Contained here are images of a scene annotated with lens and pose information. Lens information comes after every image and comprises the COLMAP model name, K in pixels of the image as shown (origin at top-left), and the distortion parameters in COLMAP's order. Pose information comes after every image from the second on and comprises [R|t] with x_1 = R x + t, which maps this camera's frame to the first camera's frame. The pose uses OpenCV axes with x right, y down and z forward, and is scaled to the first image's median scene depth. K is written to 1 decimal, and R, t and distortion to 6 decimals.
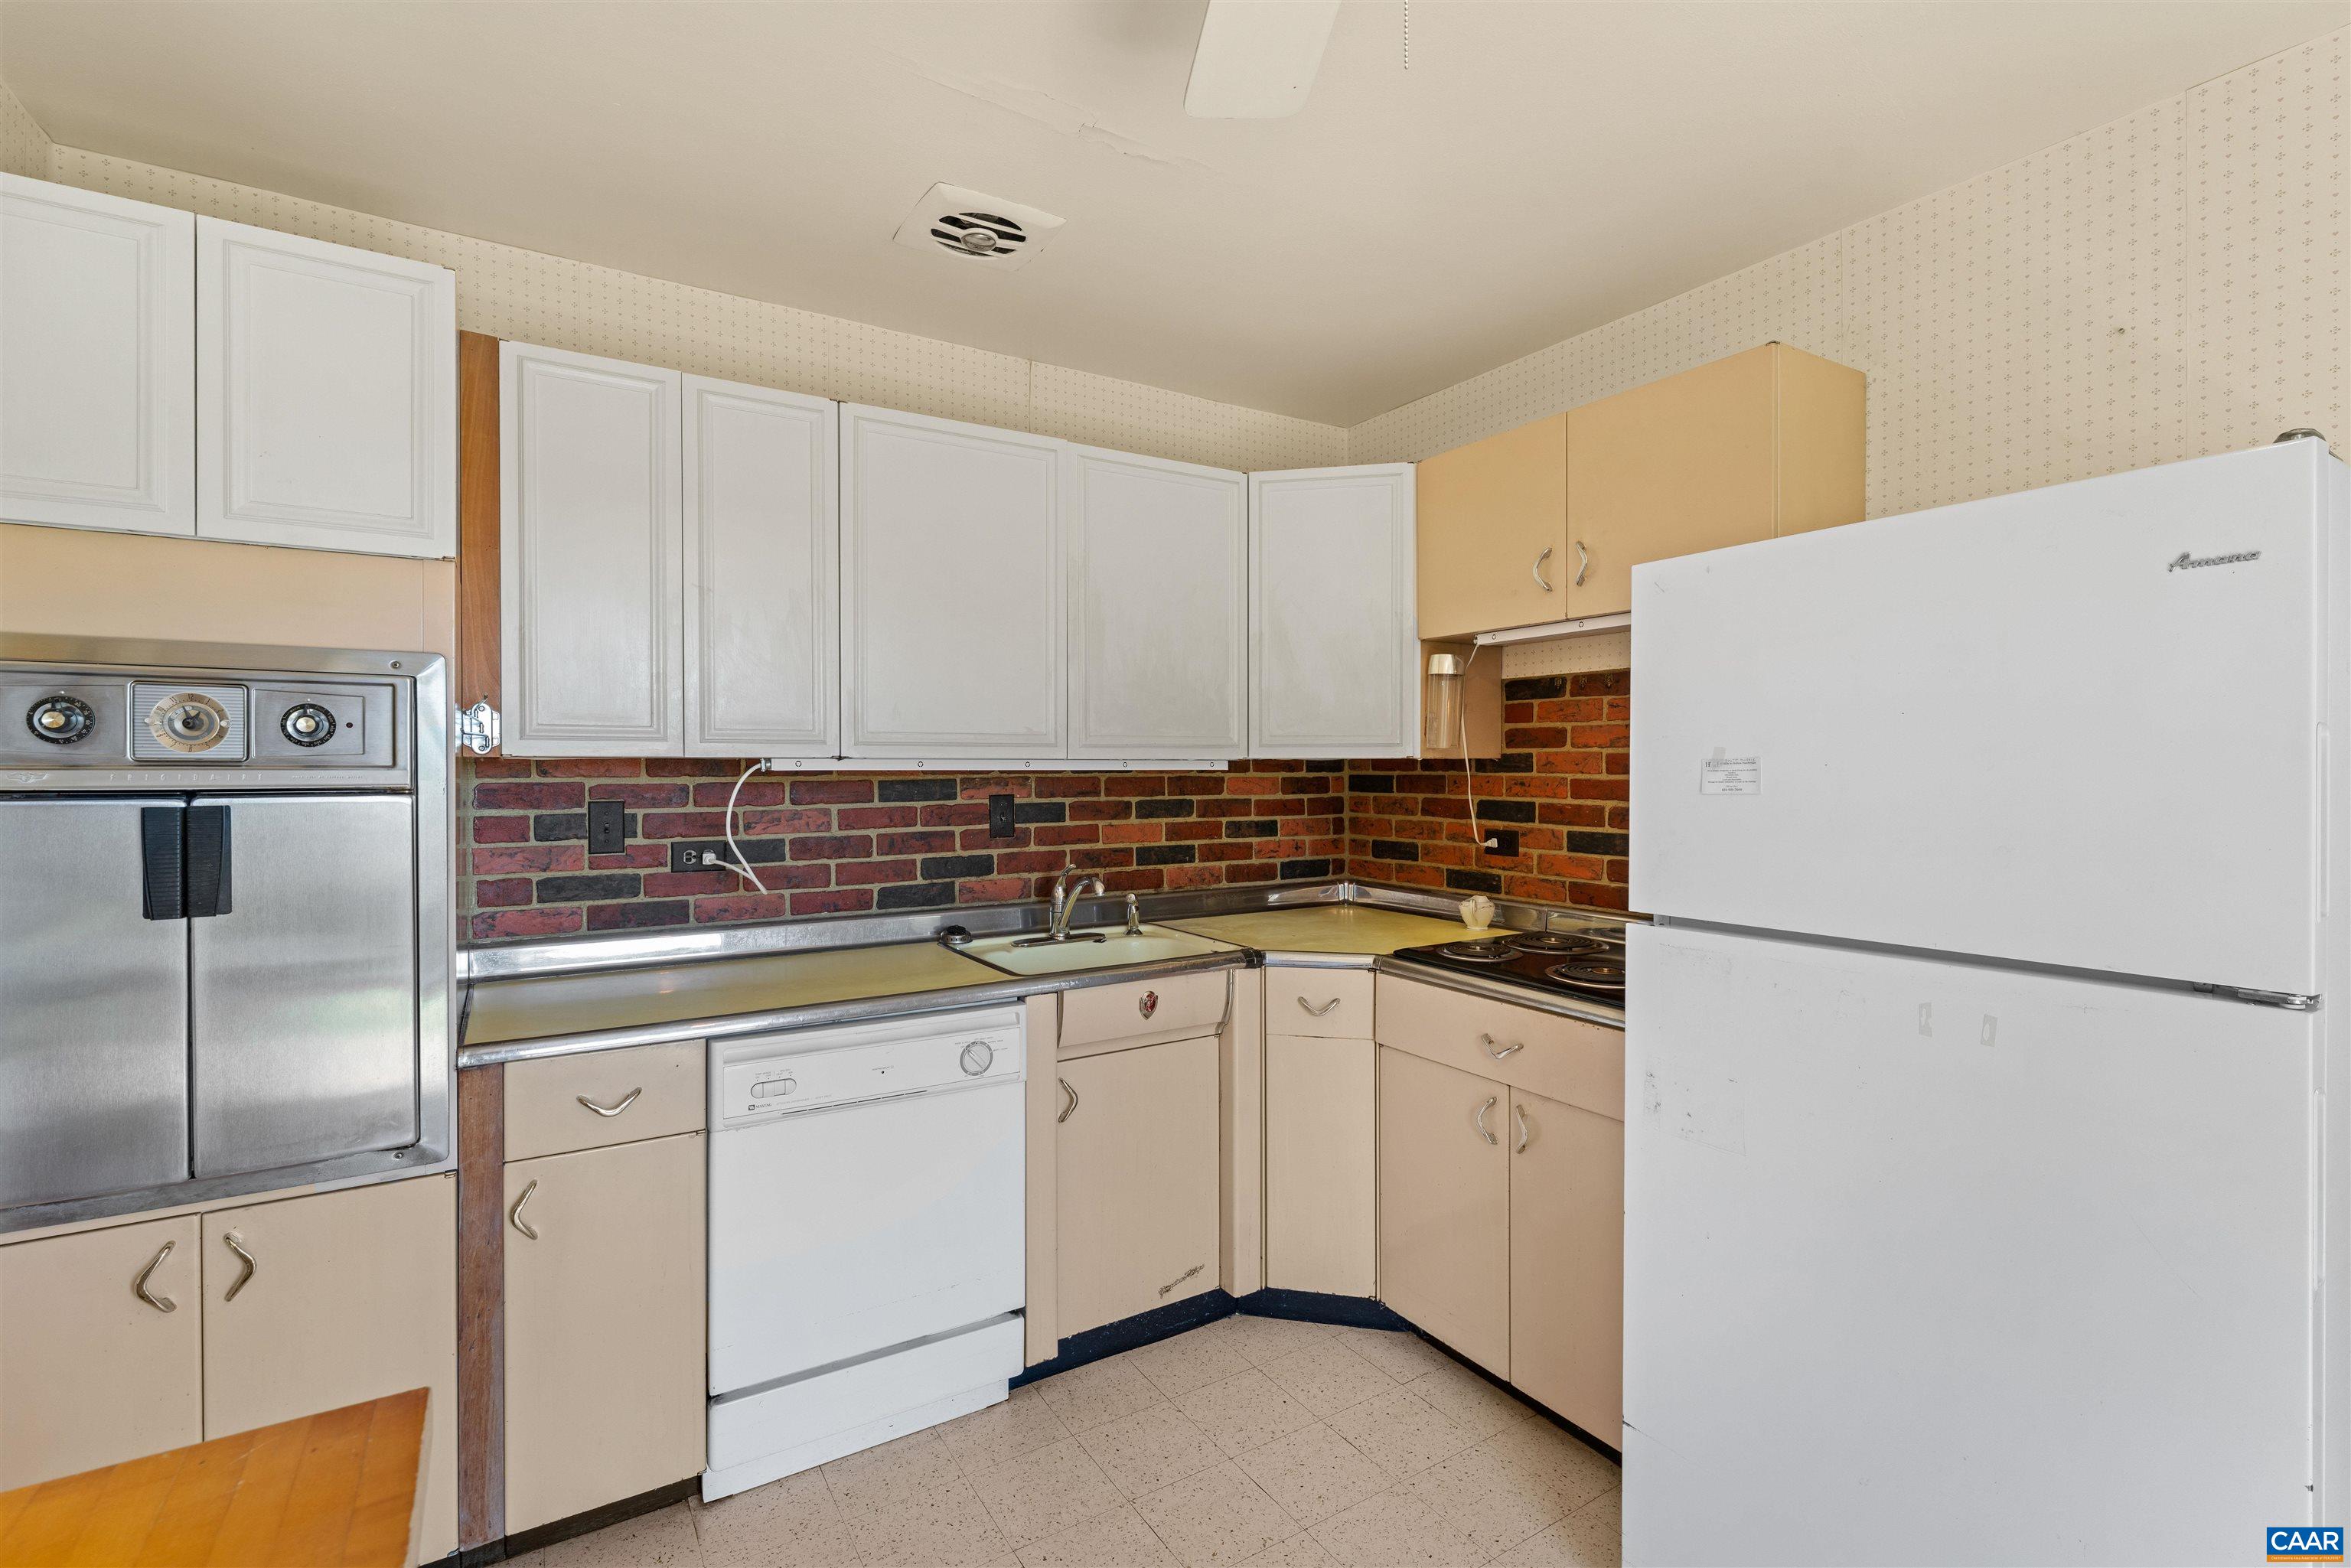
lens RADIAL K [[1066.8, 0, 1178.1], [0, 1066.8, 780.5], [0, 0, 1]] dist [0.002739, 0.000432]
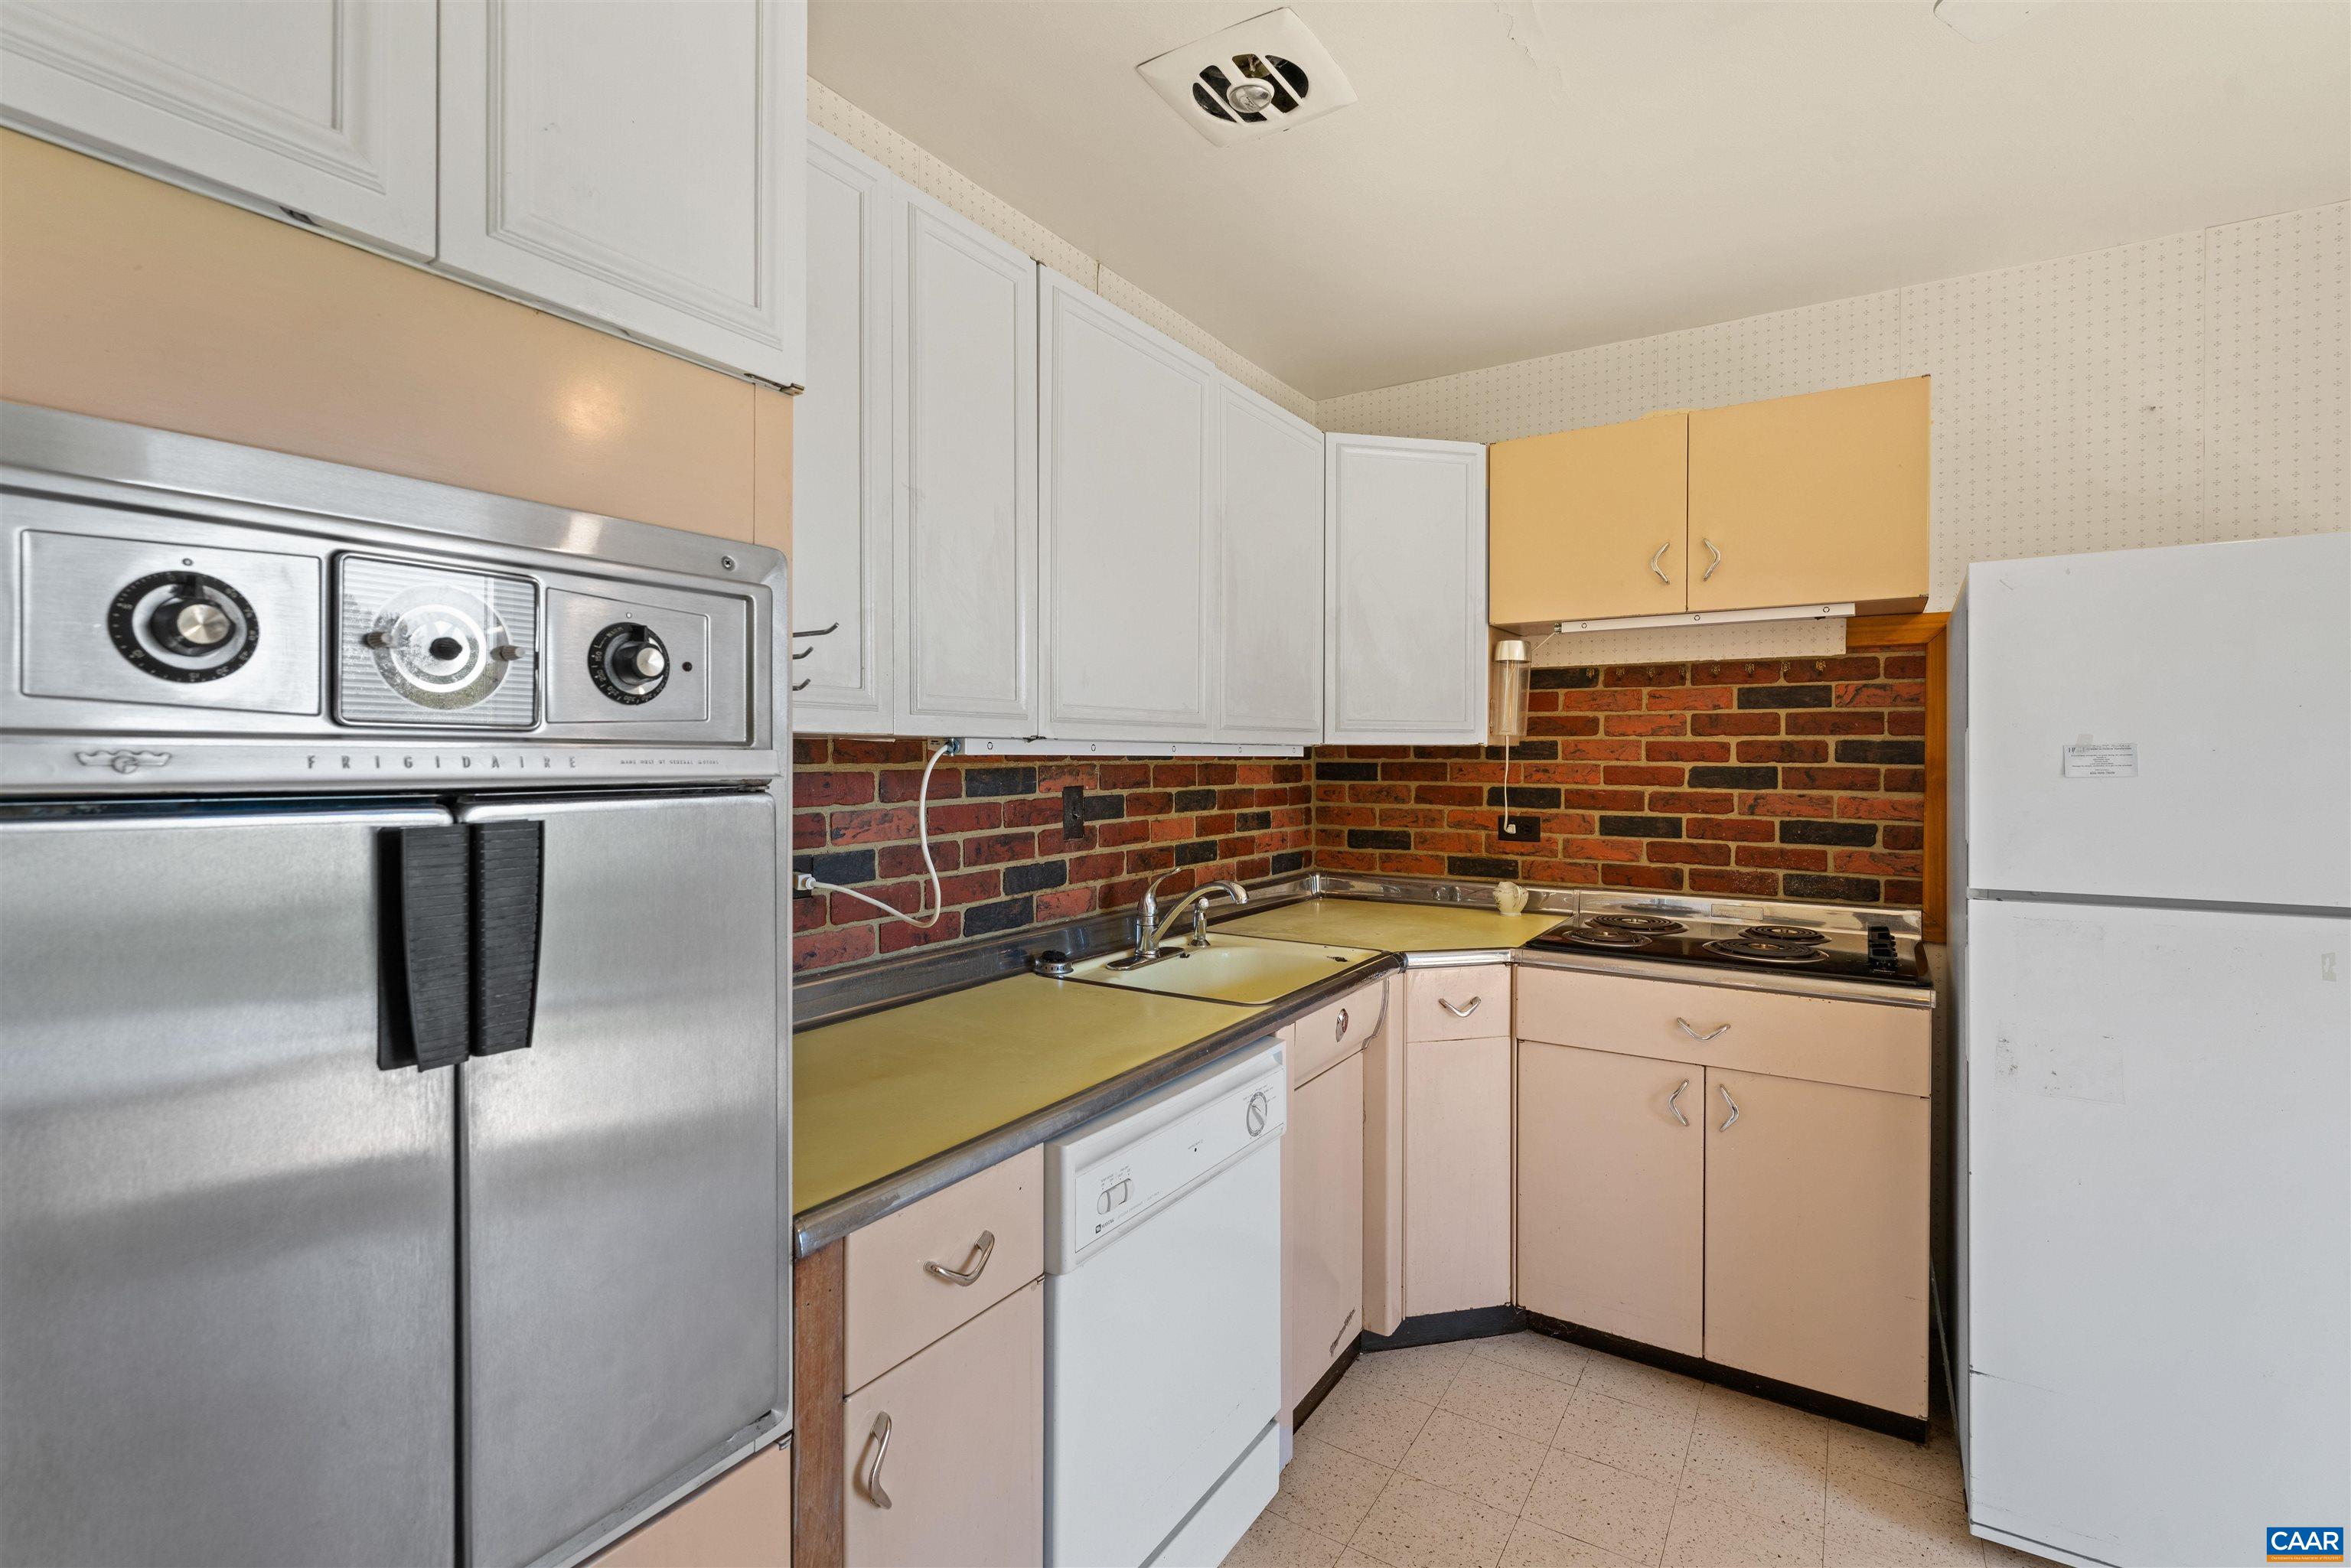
lens RADIAL K [[1066.8, 0, 1175.8], [0, 1066.8, 769.6], [0, 0, 1]] dist [0.002739, 0.000432]
pose [[0.901672, -0.003348, 0.432408, -0.475458], [0.003770, 0.999993, -0.000119, 0.001013], [-0.432405, 0.001738, 0.901678, 0.243692]]
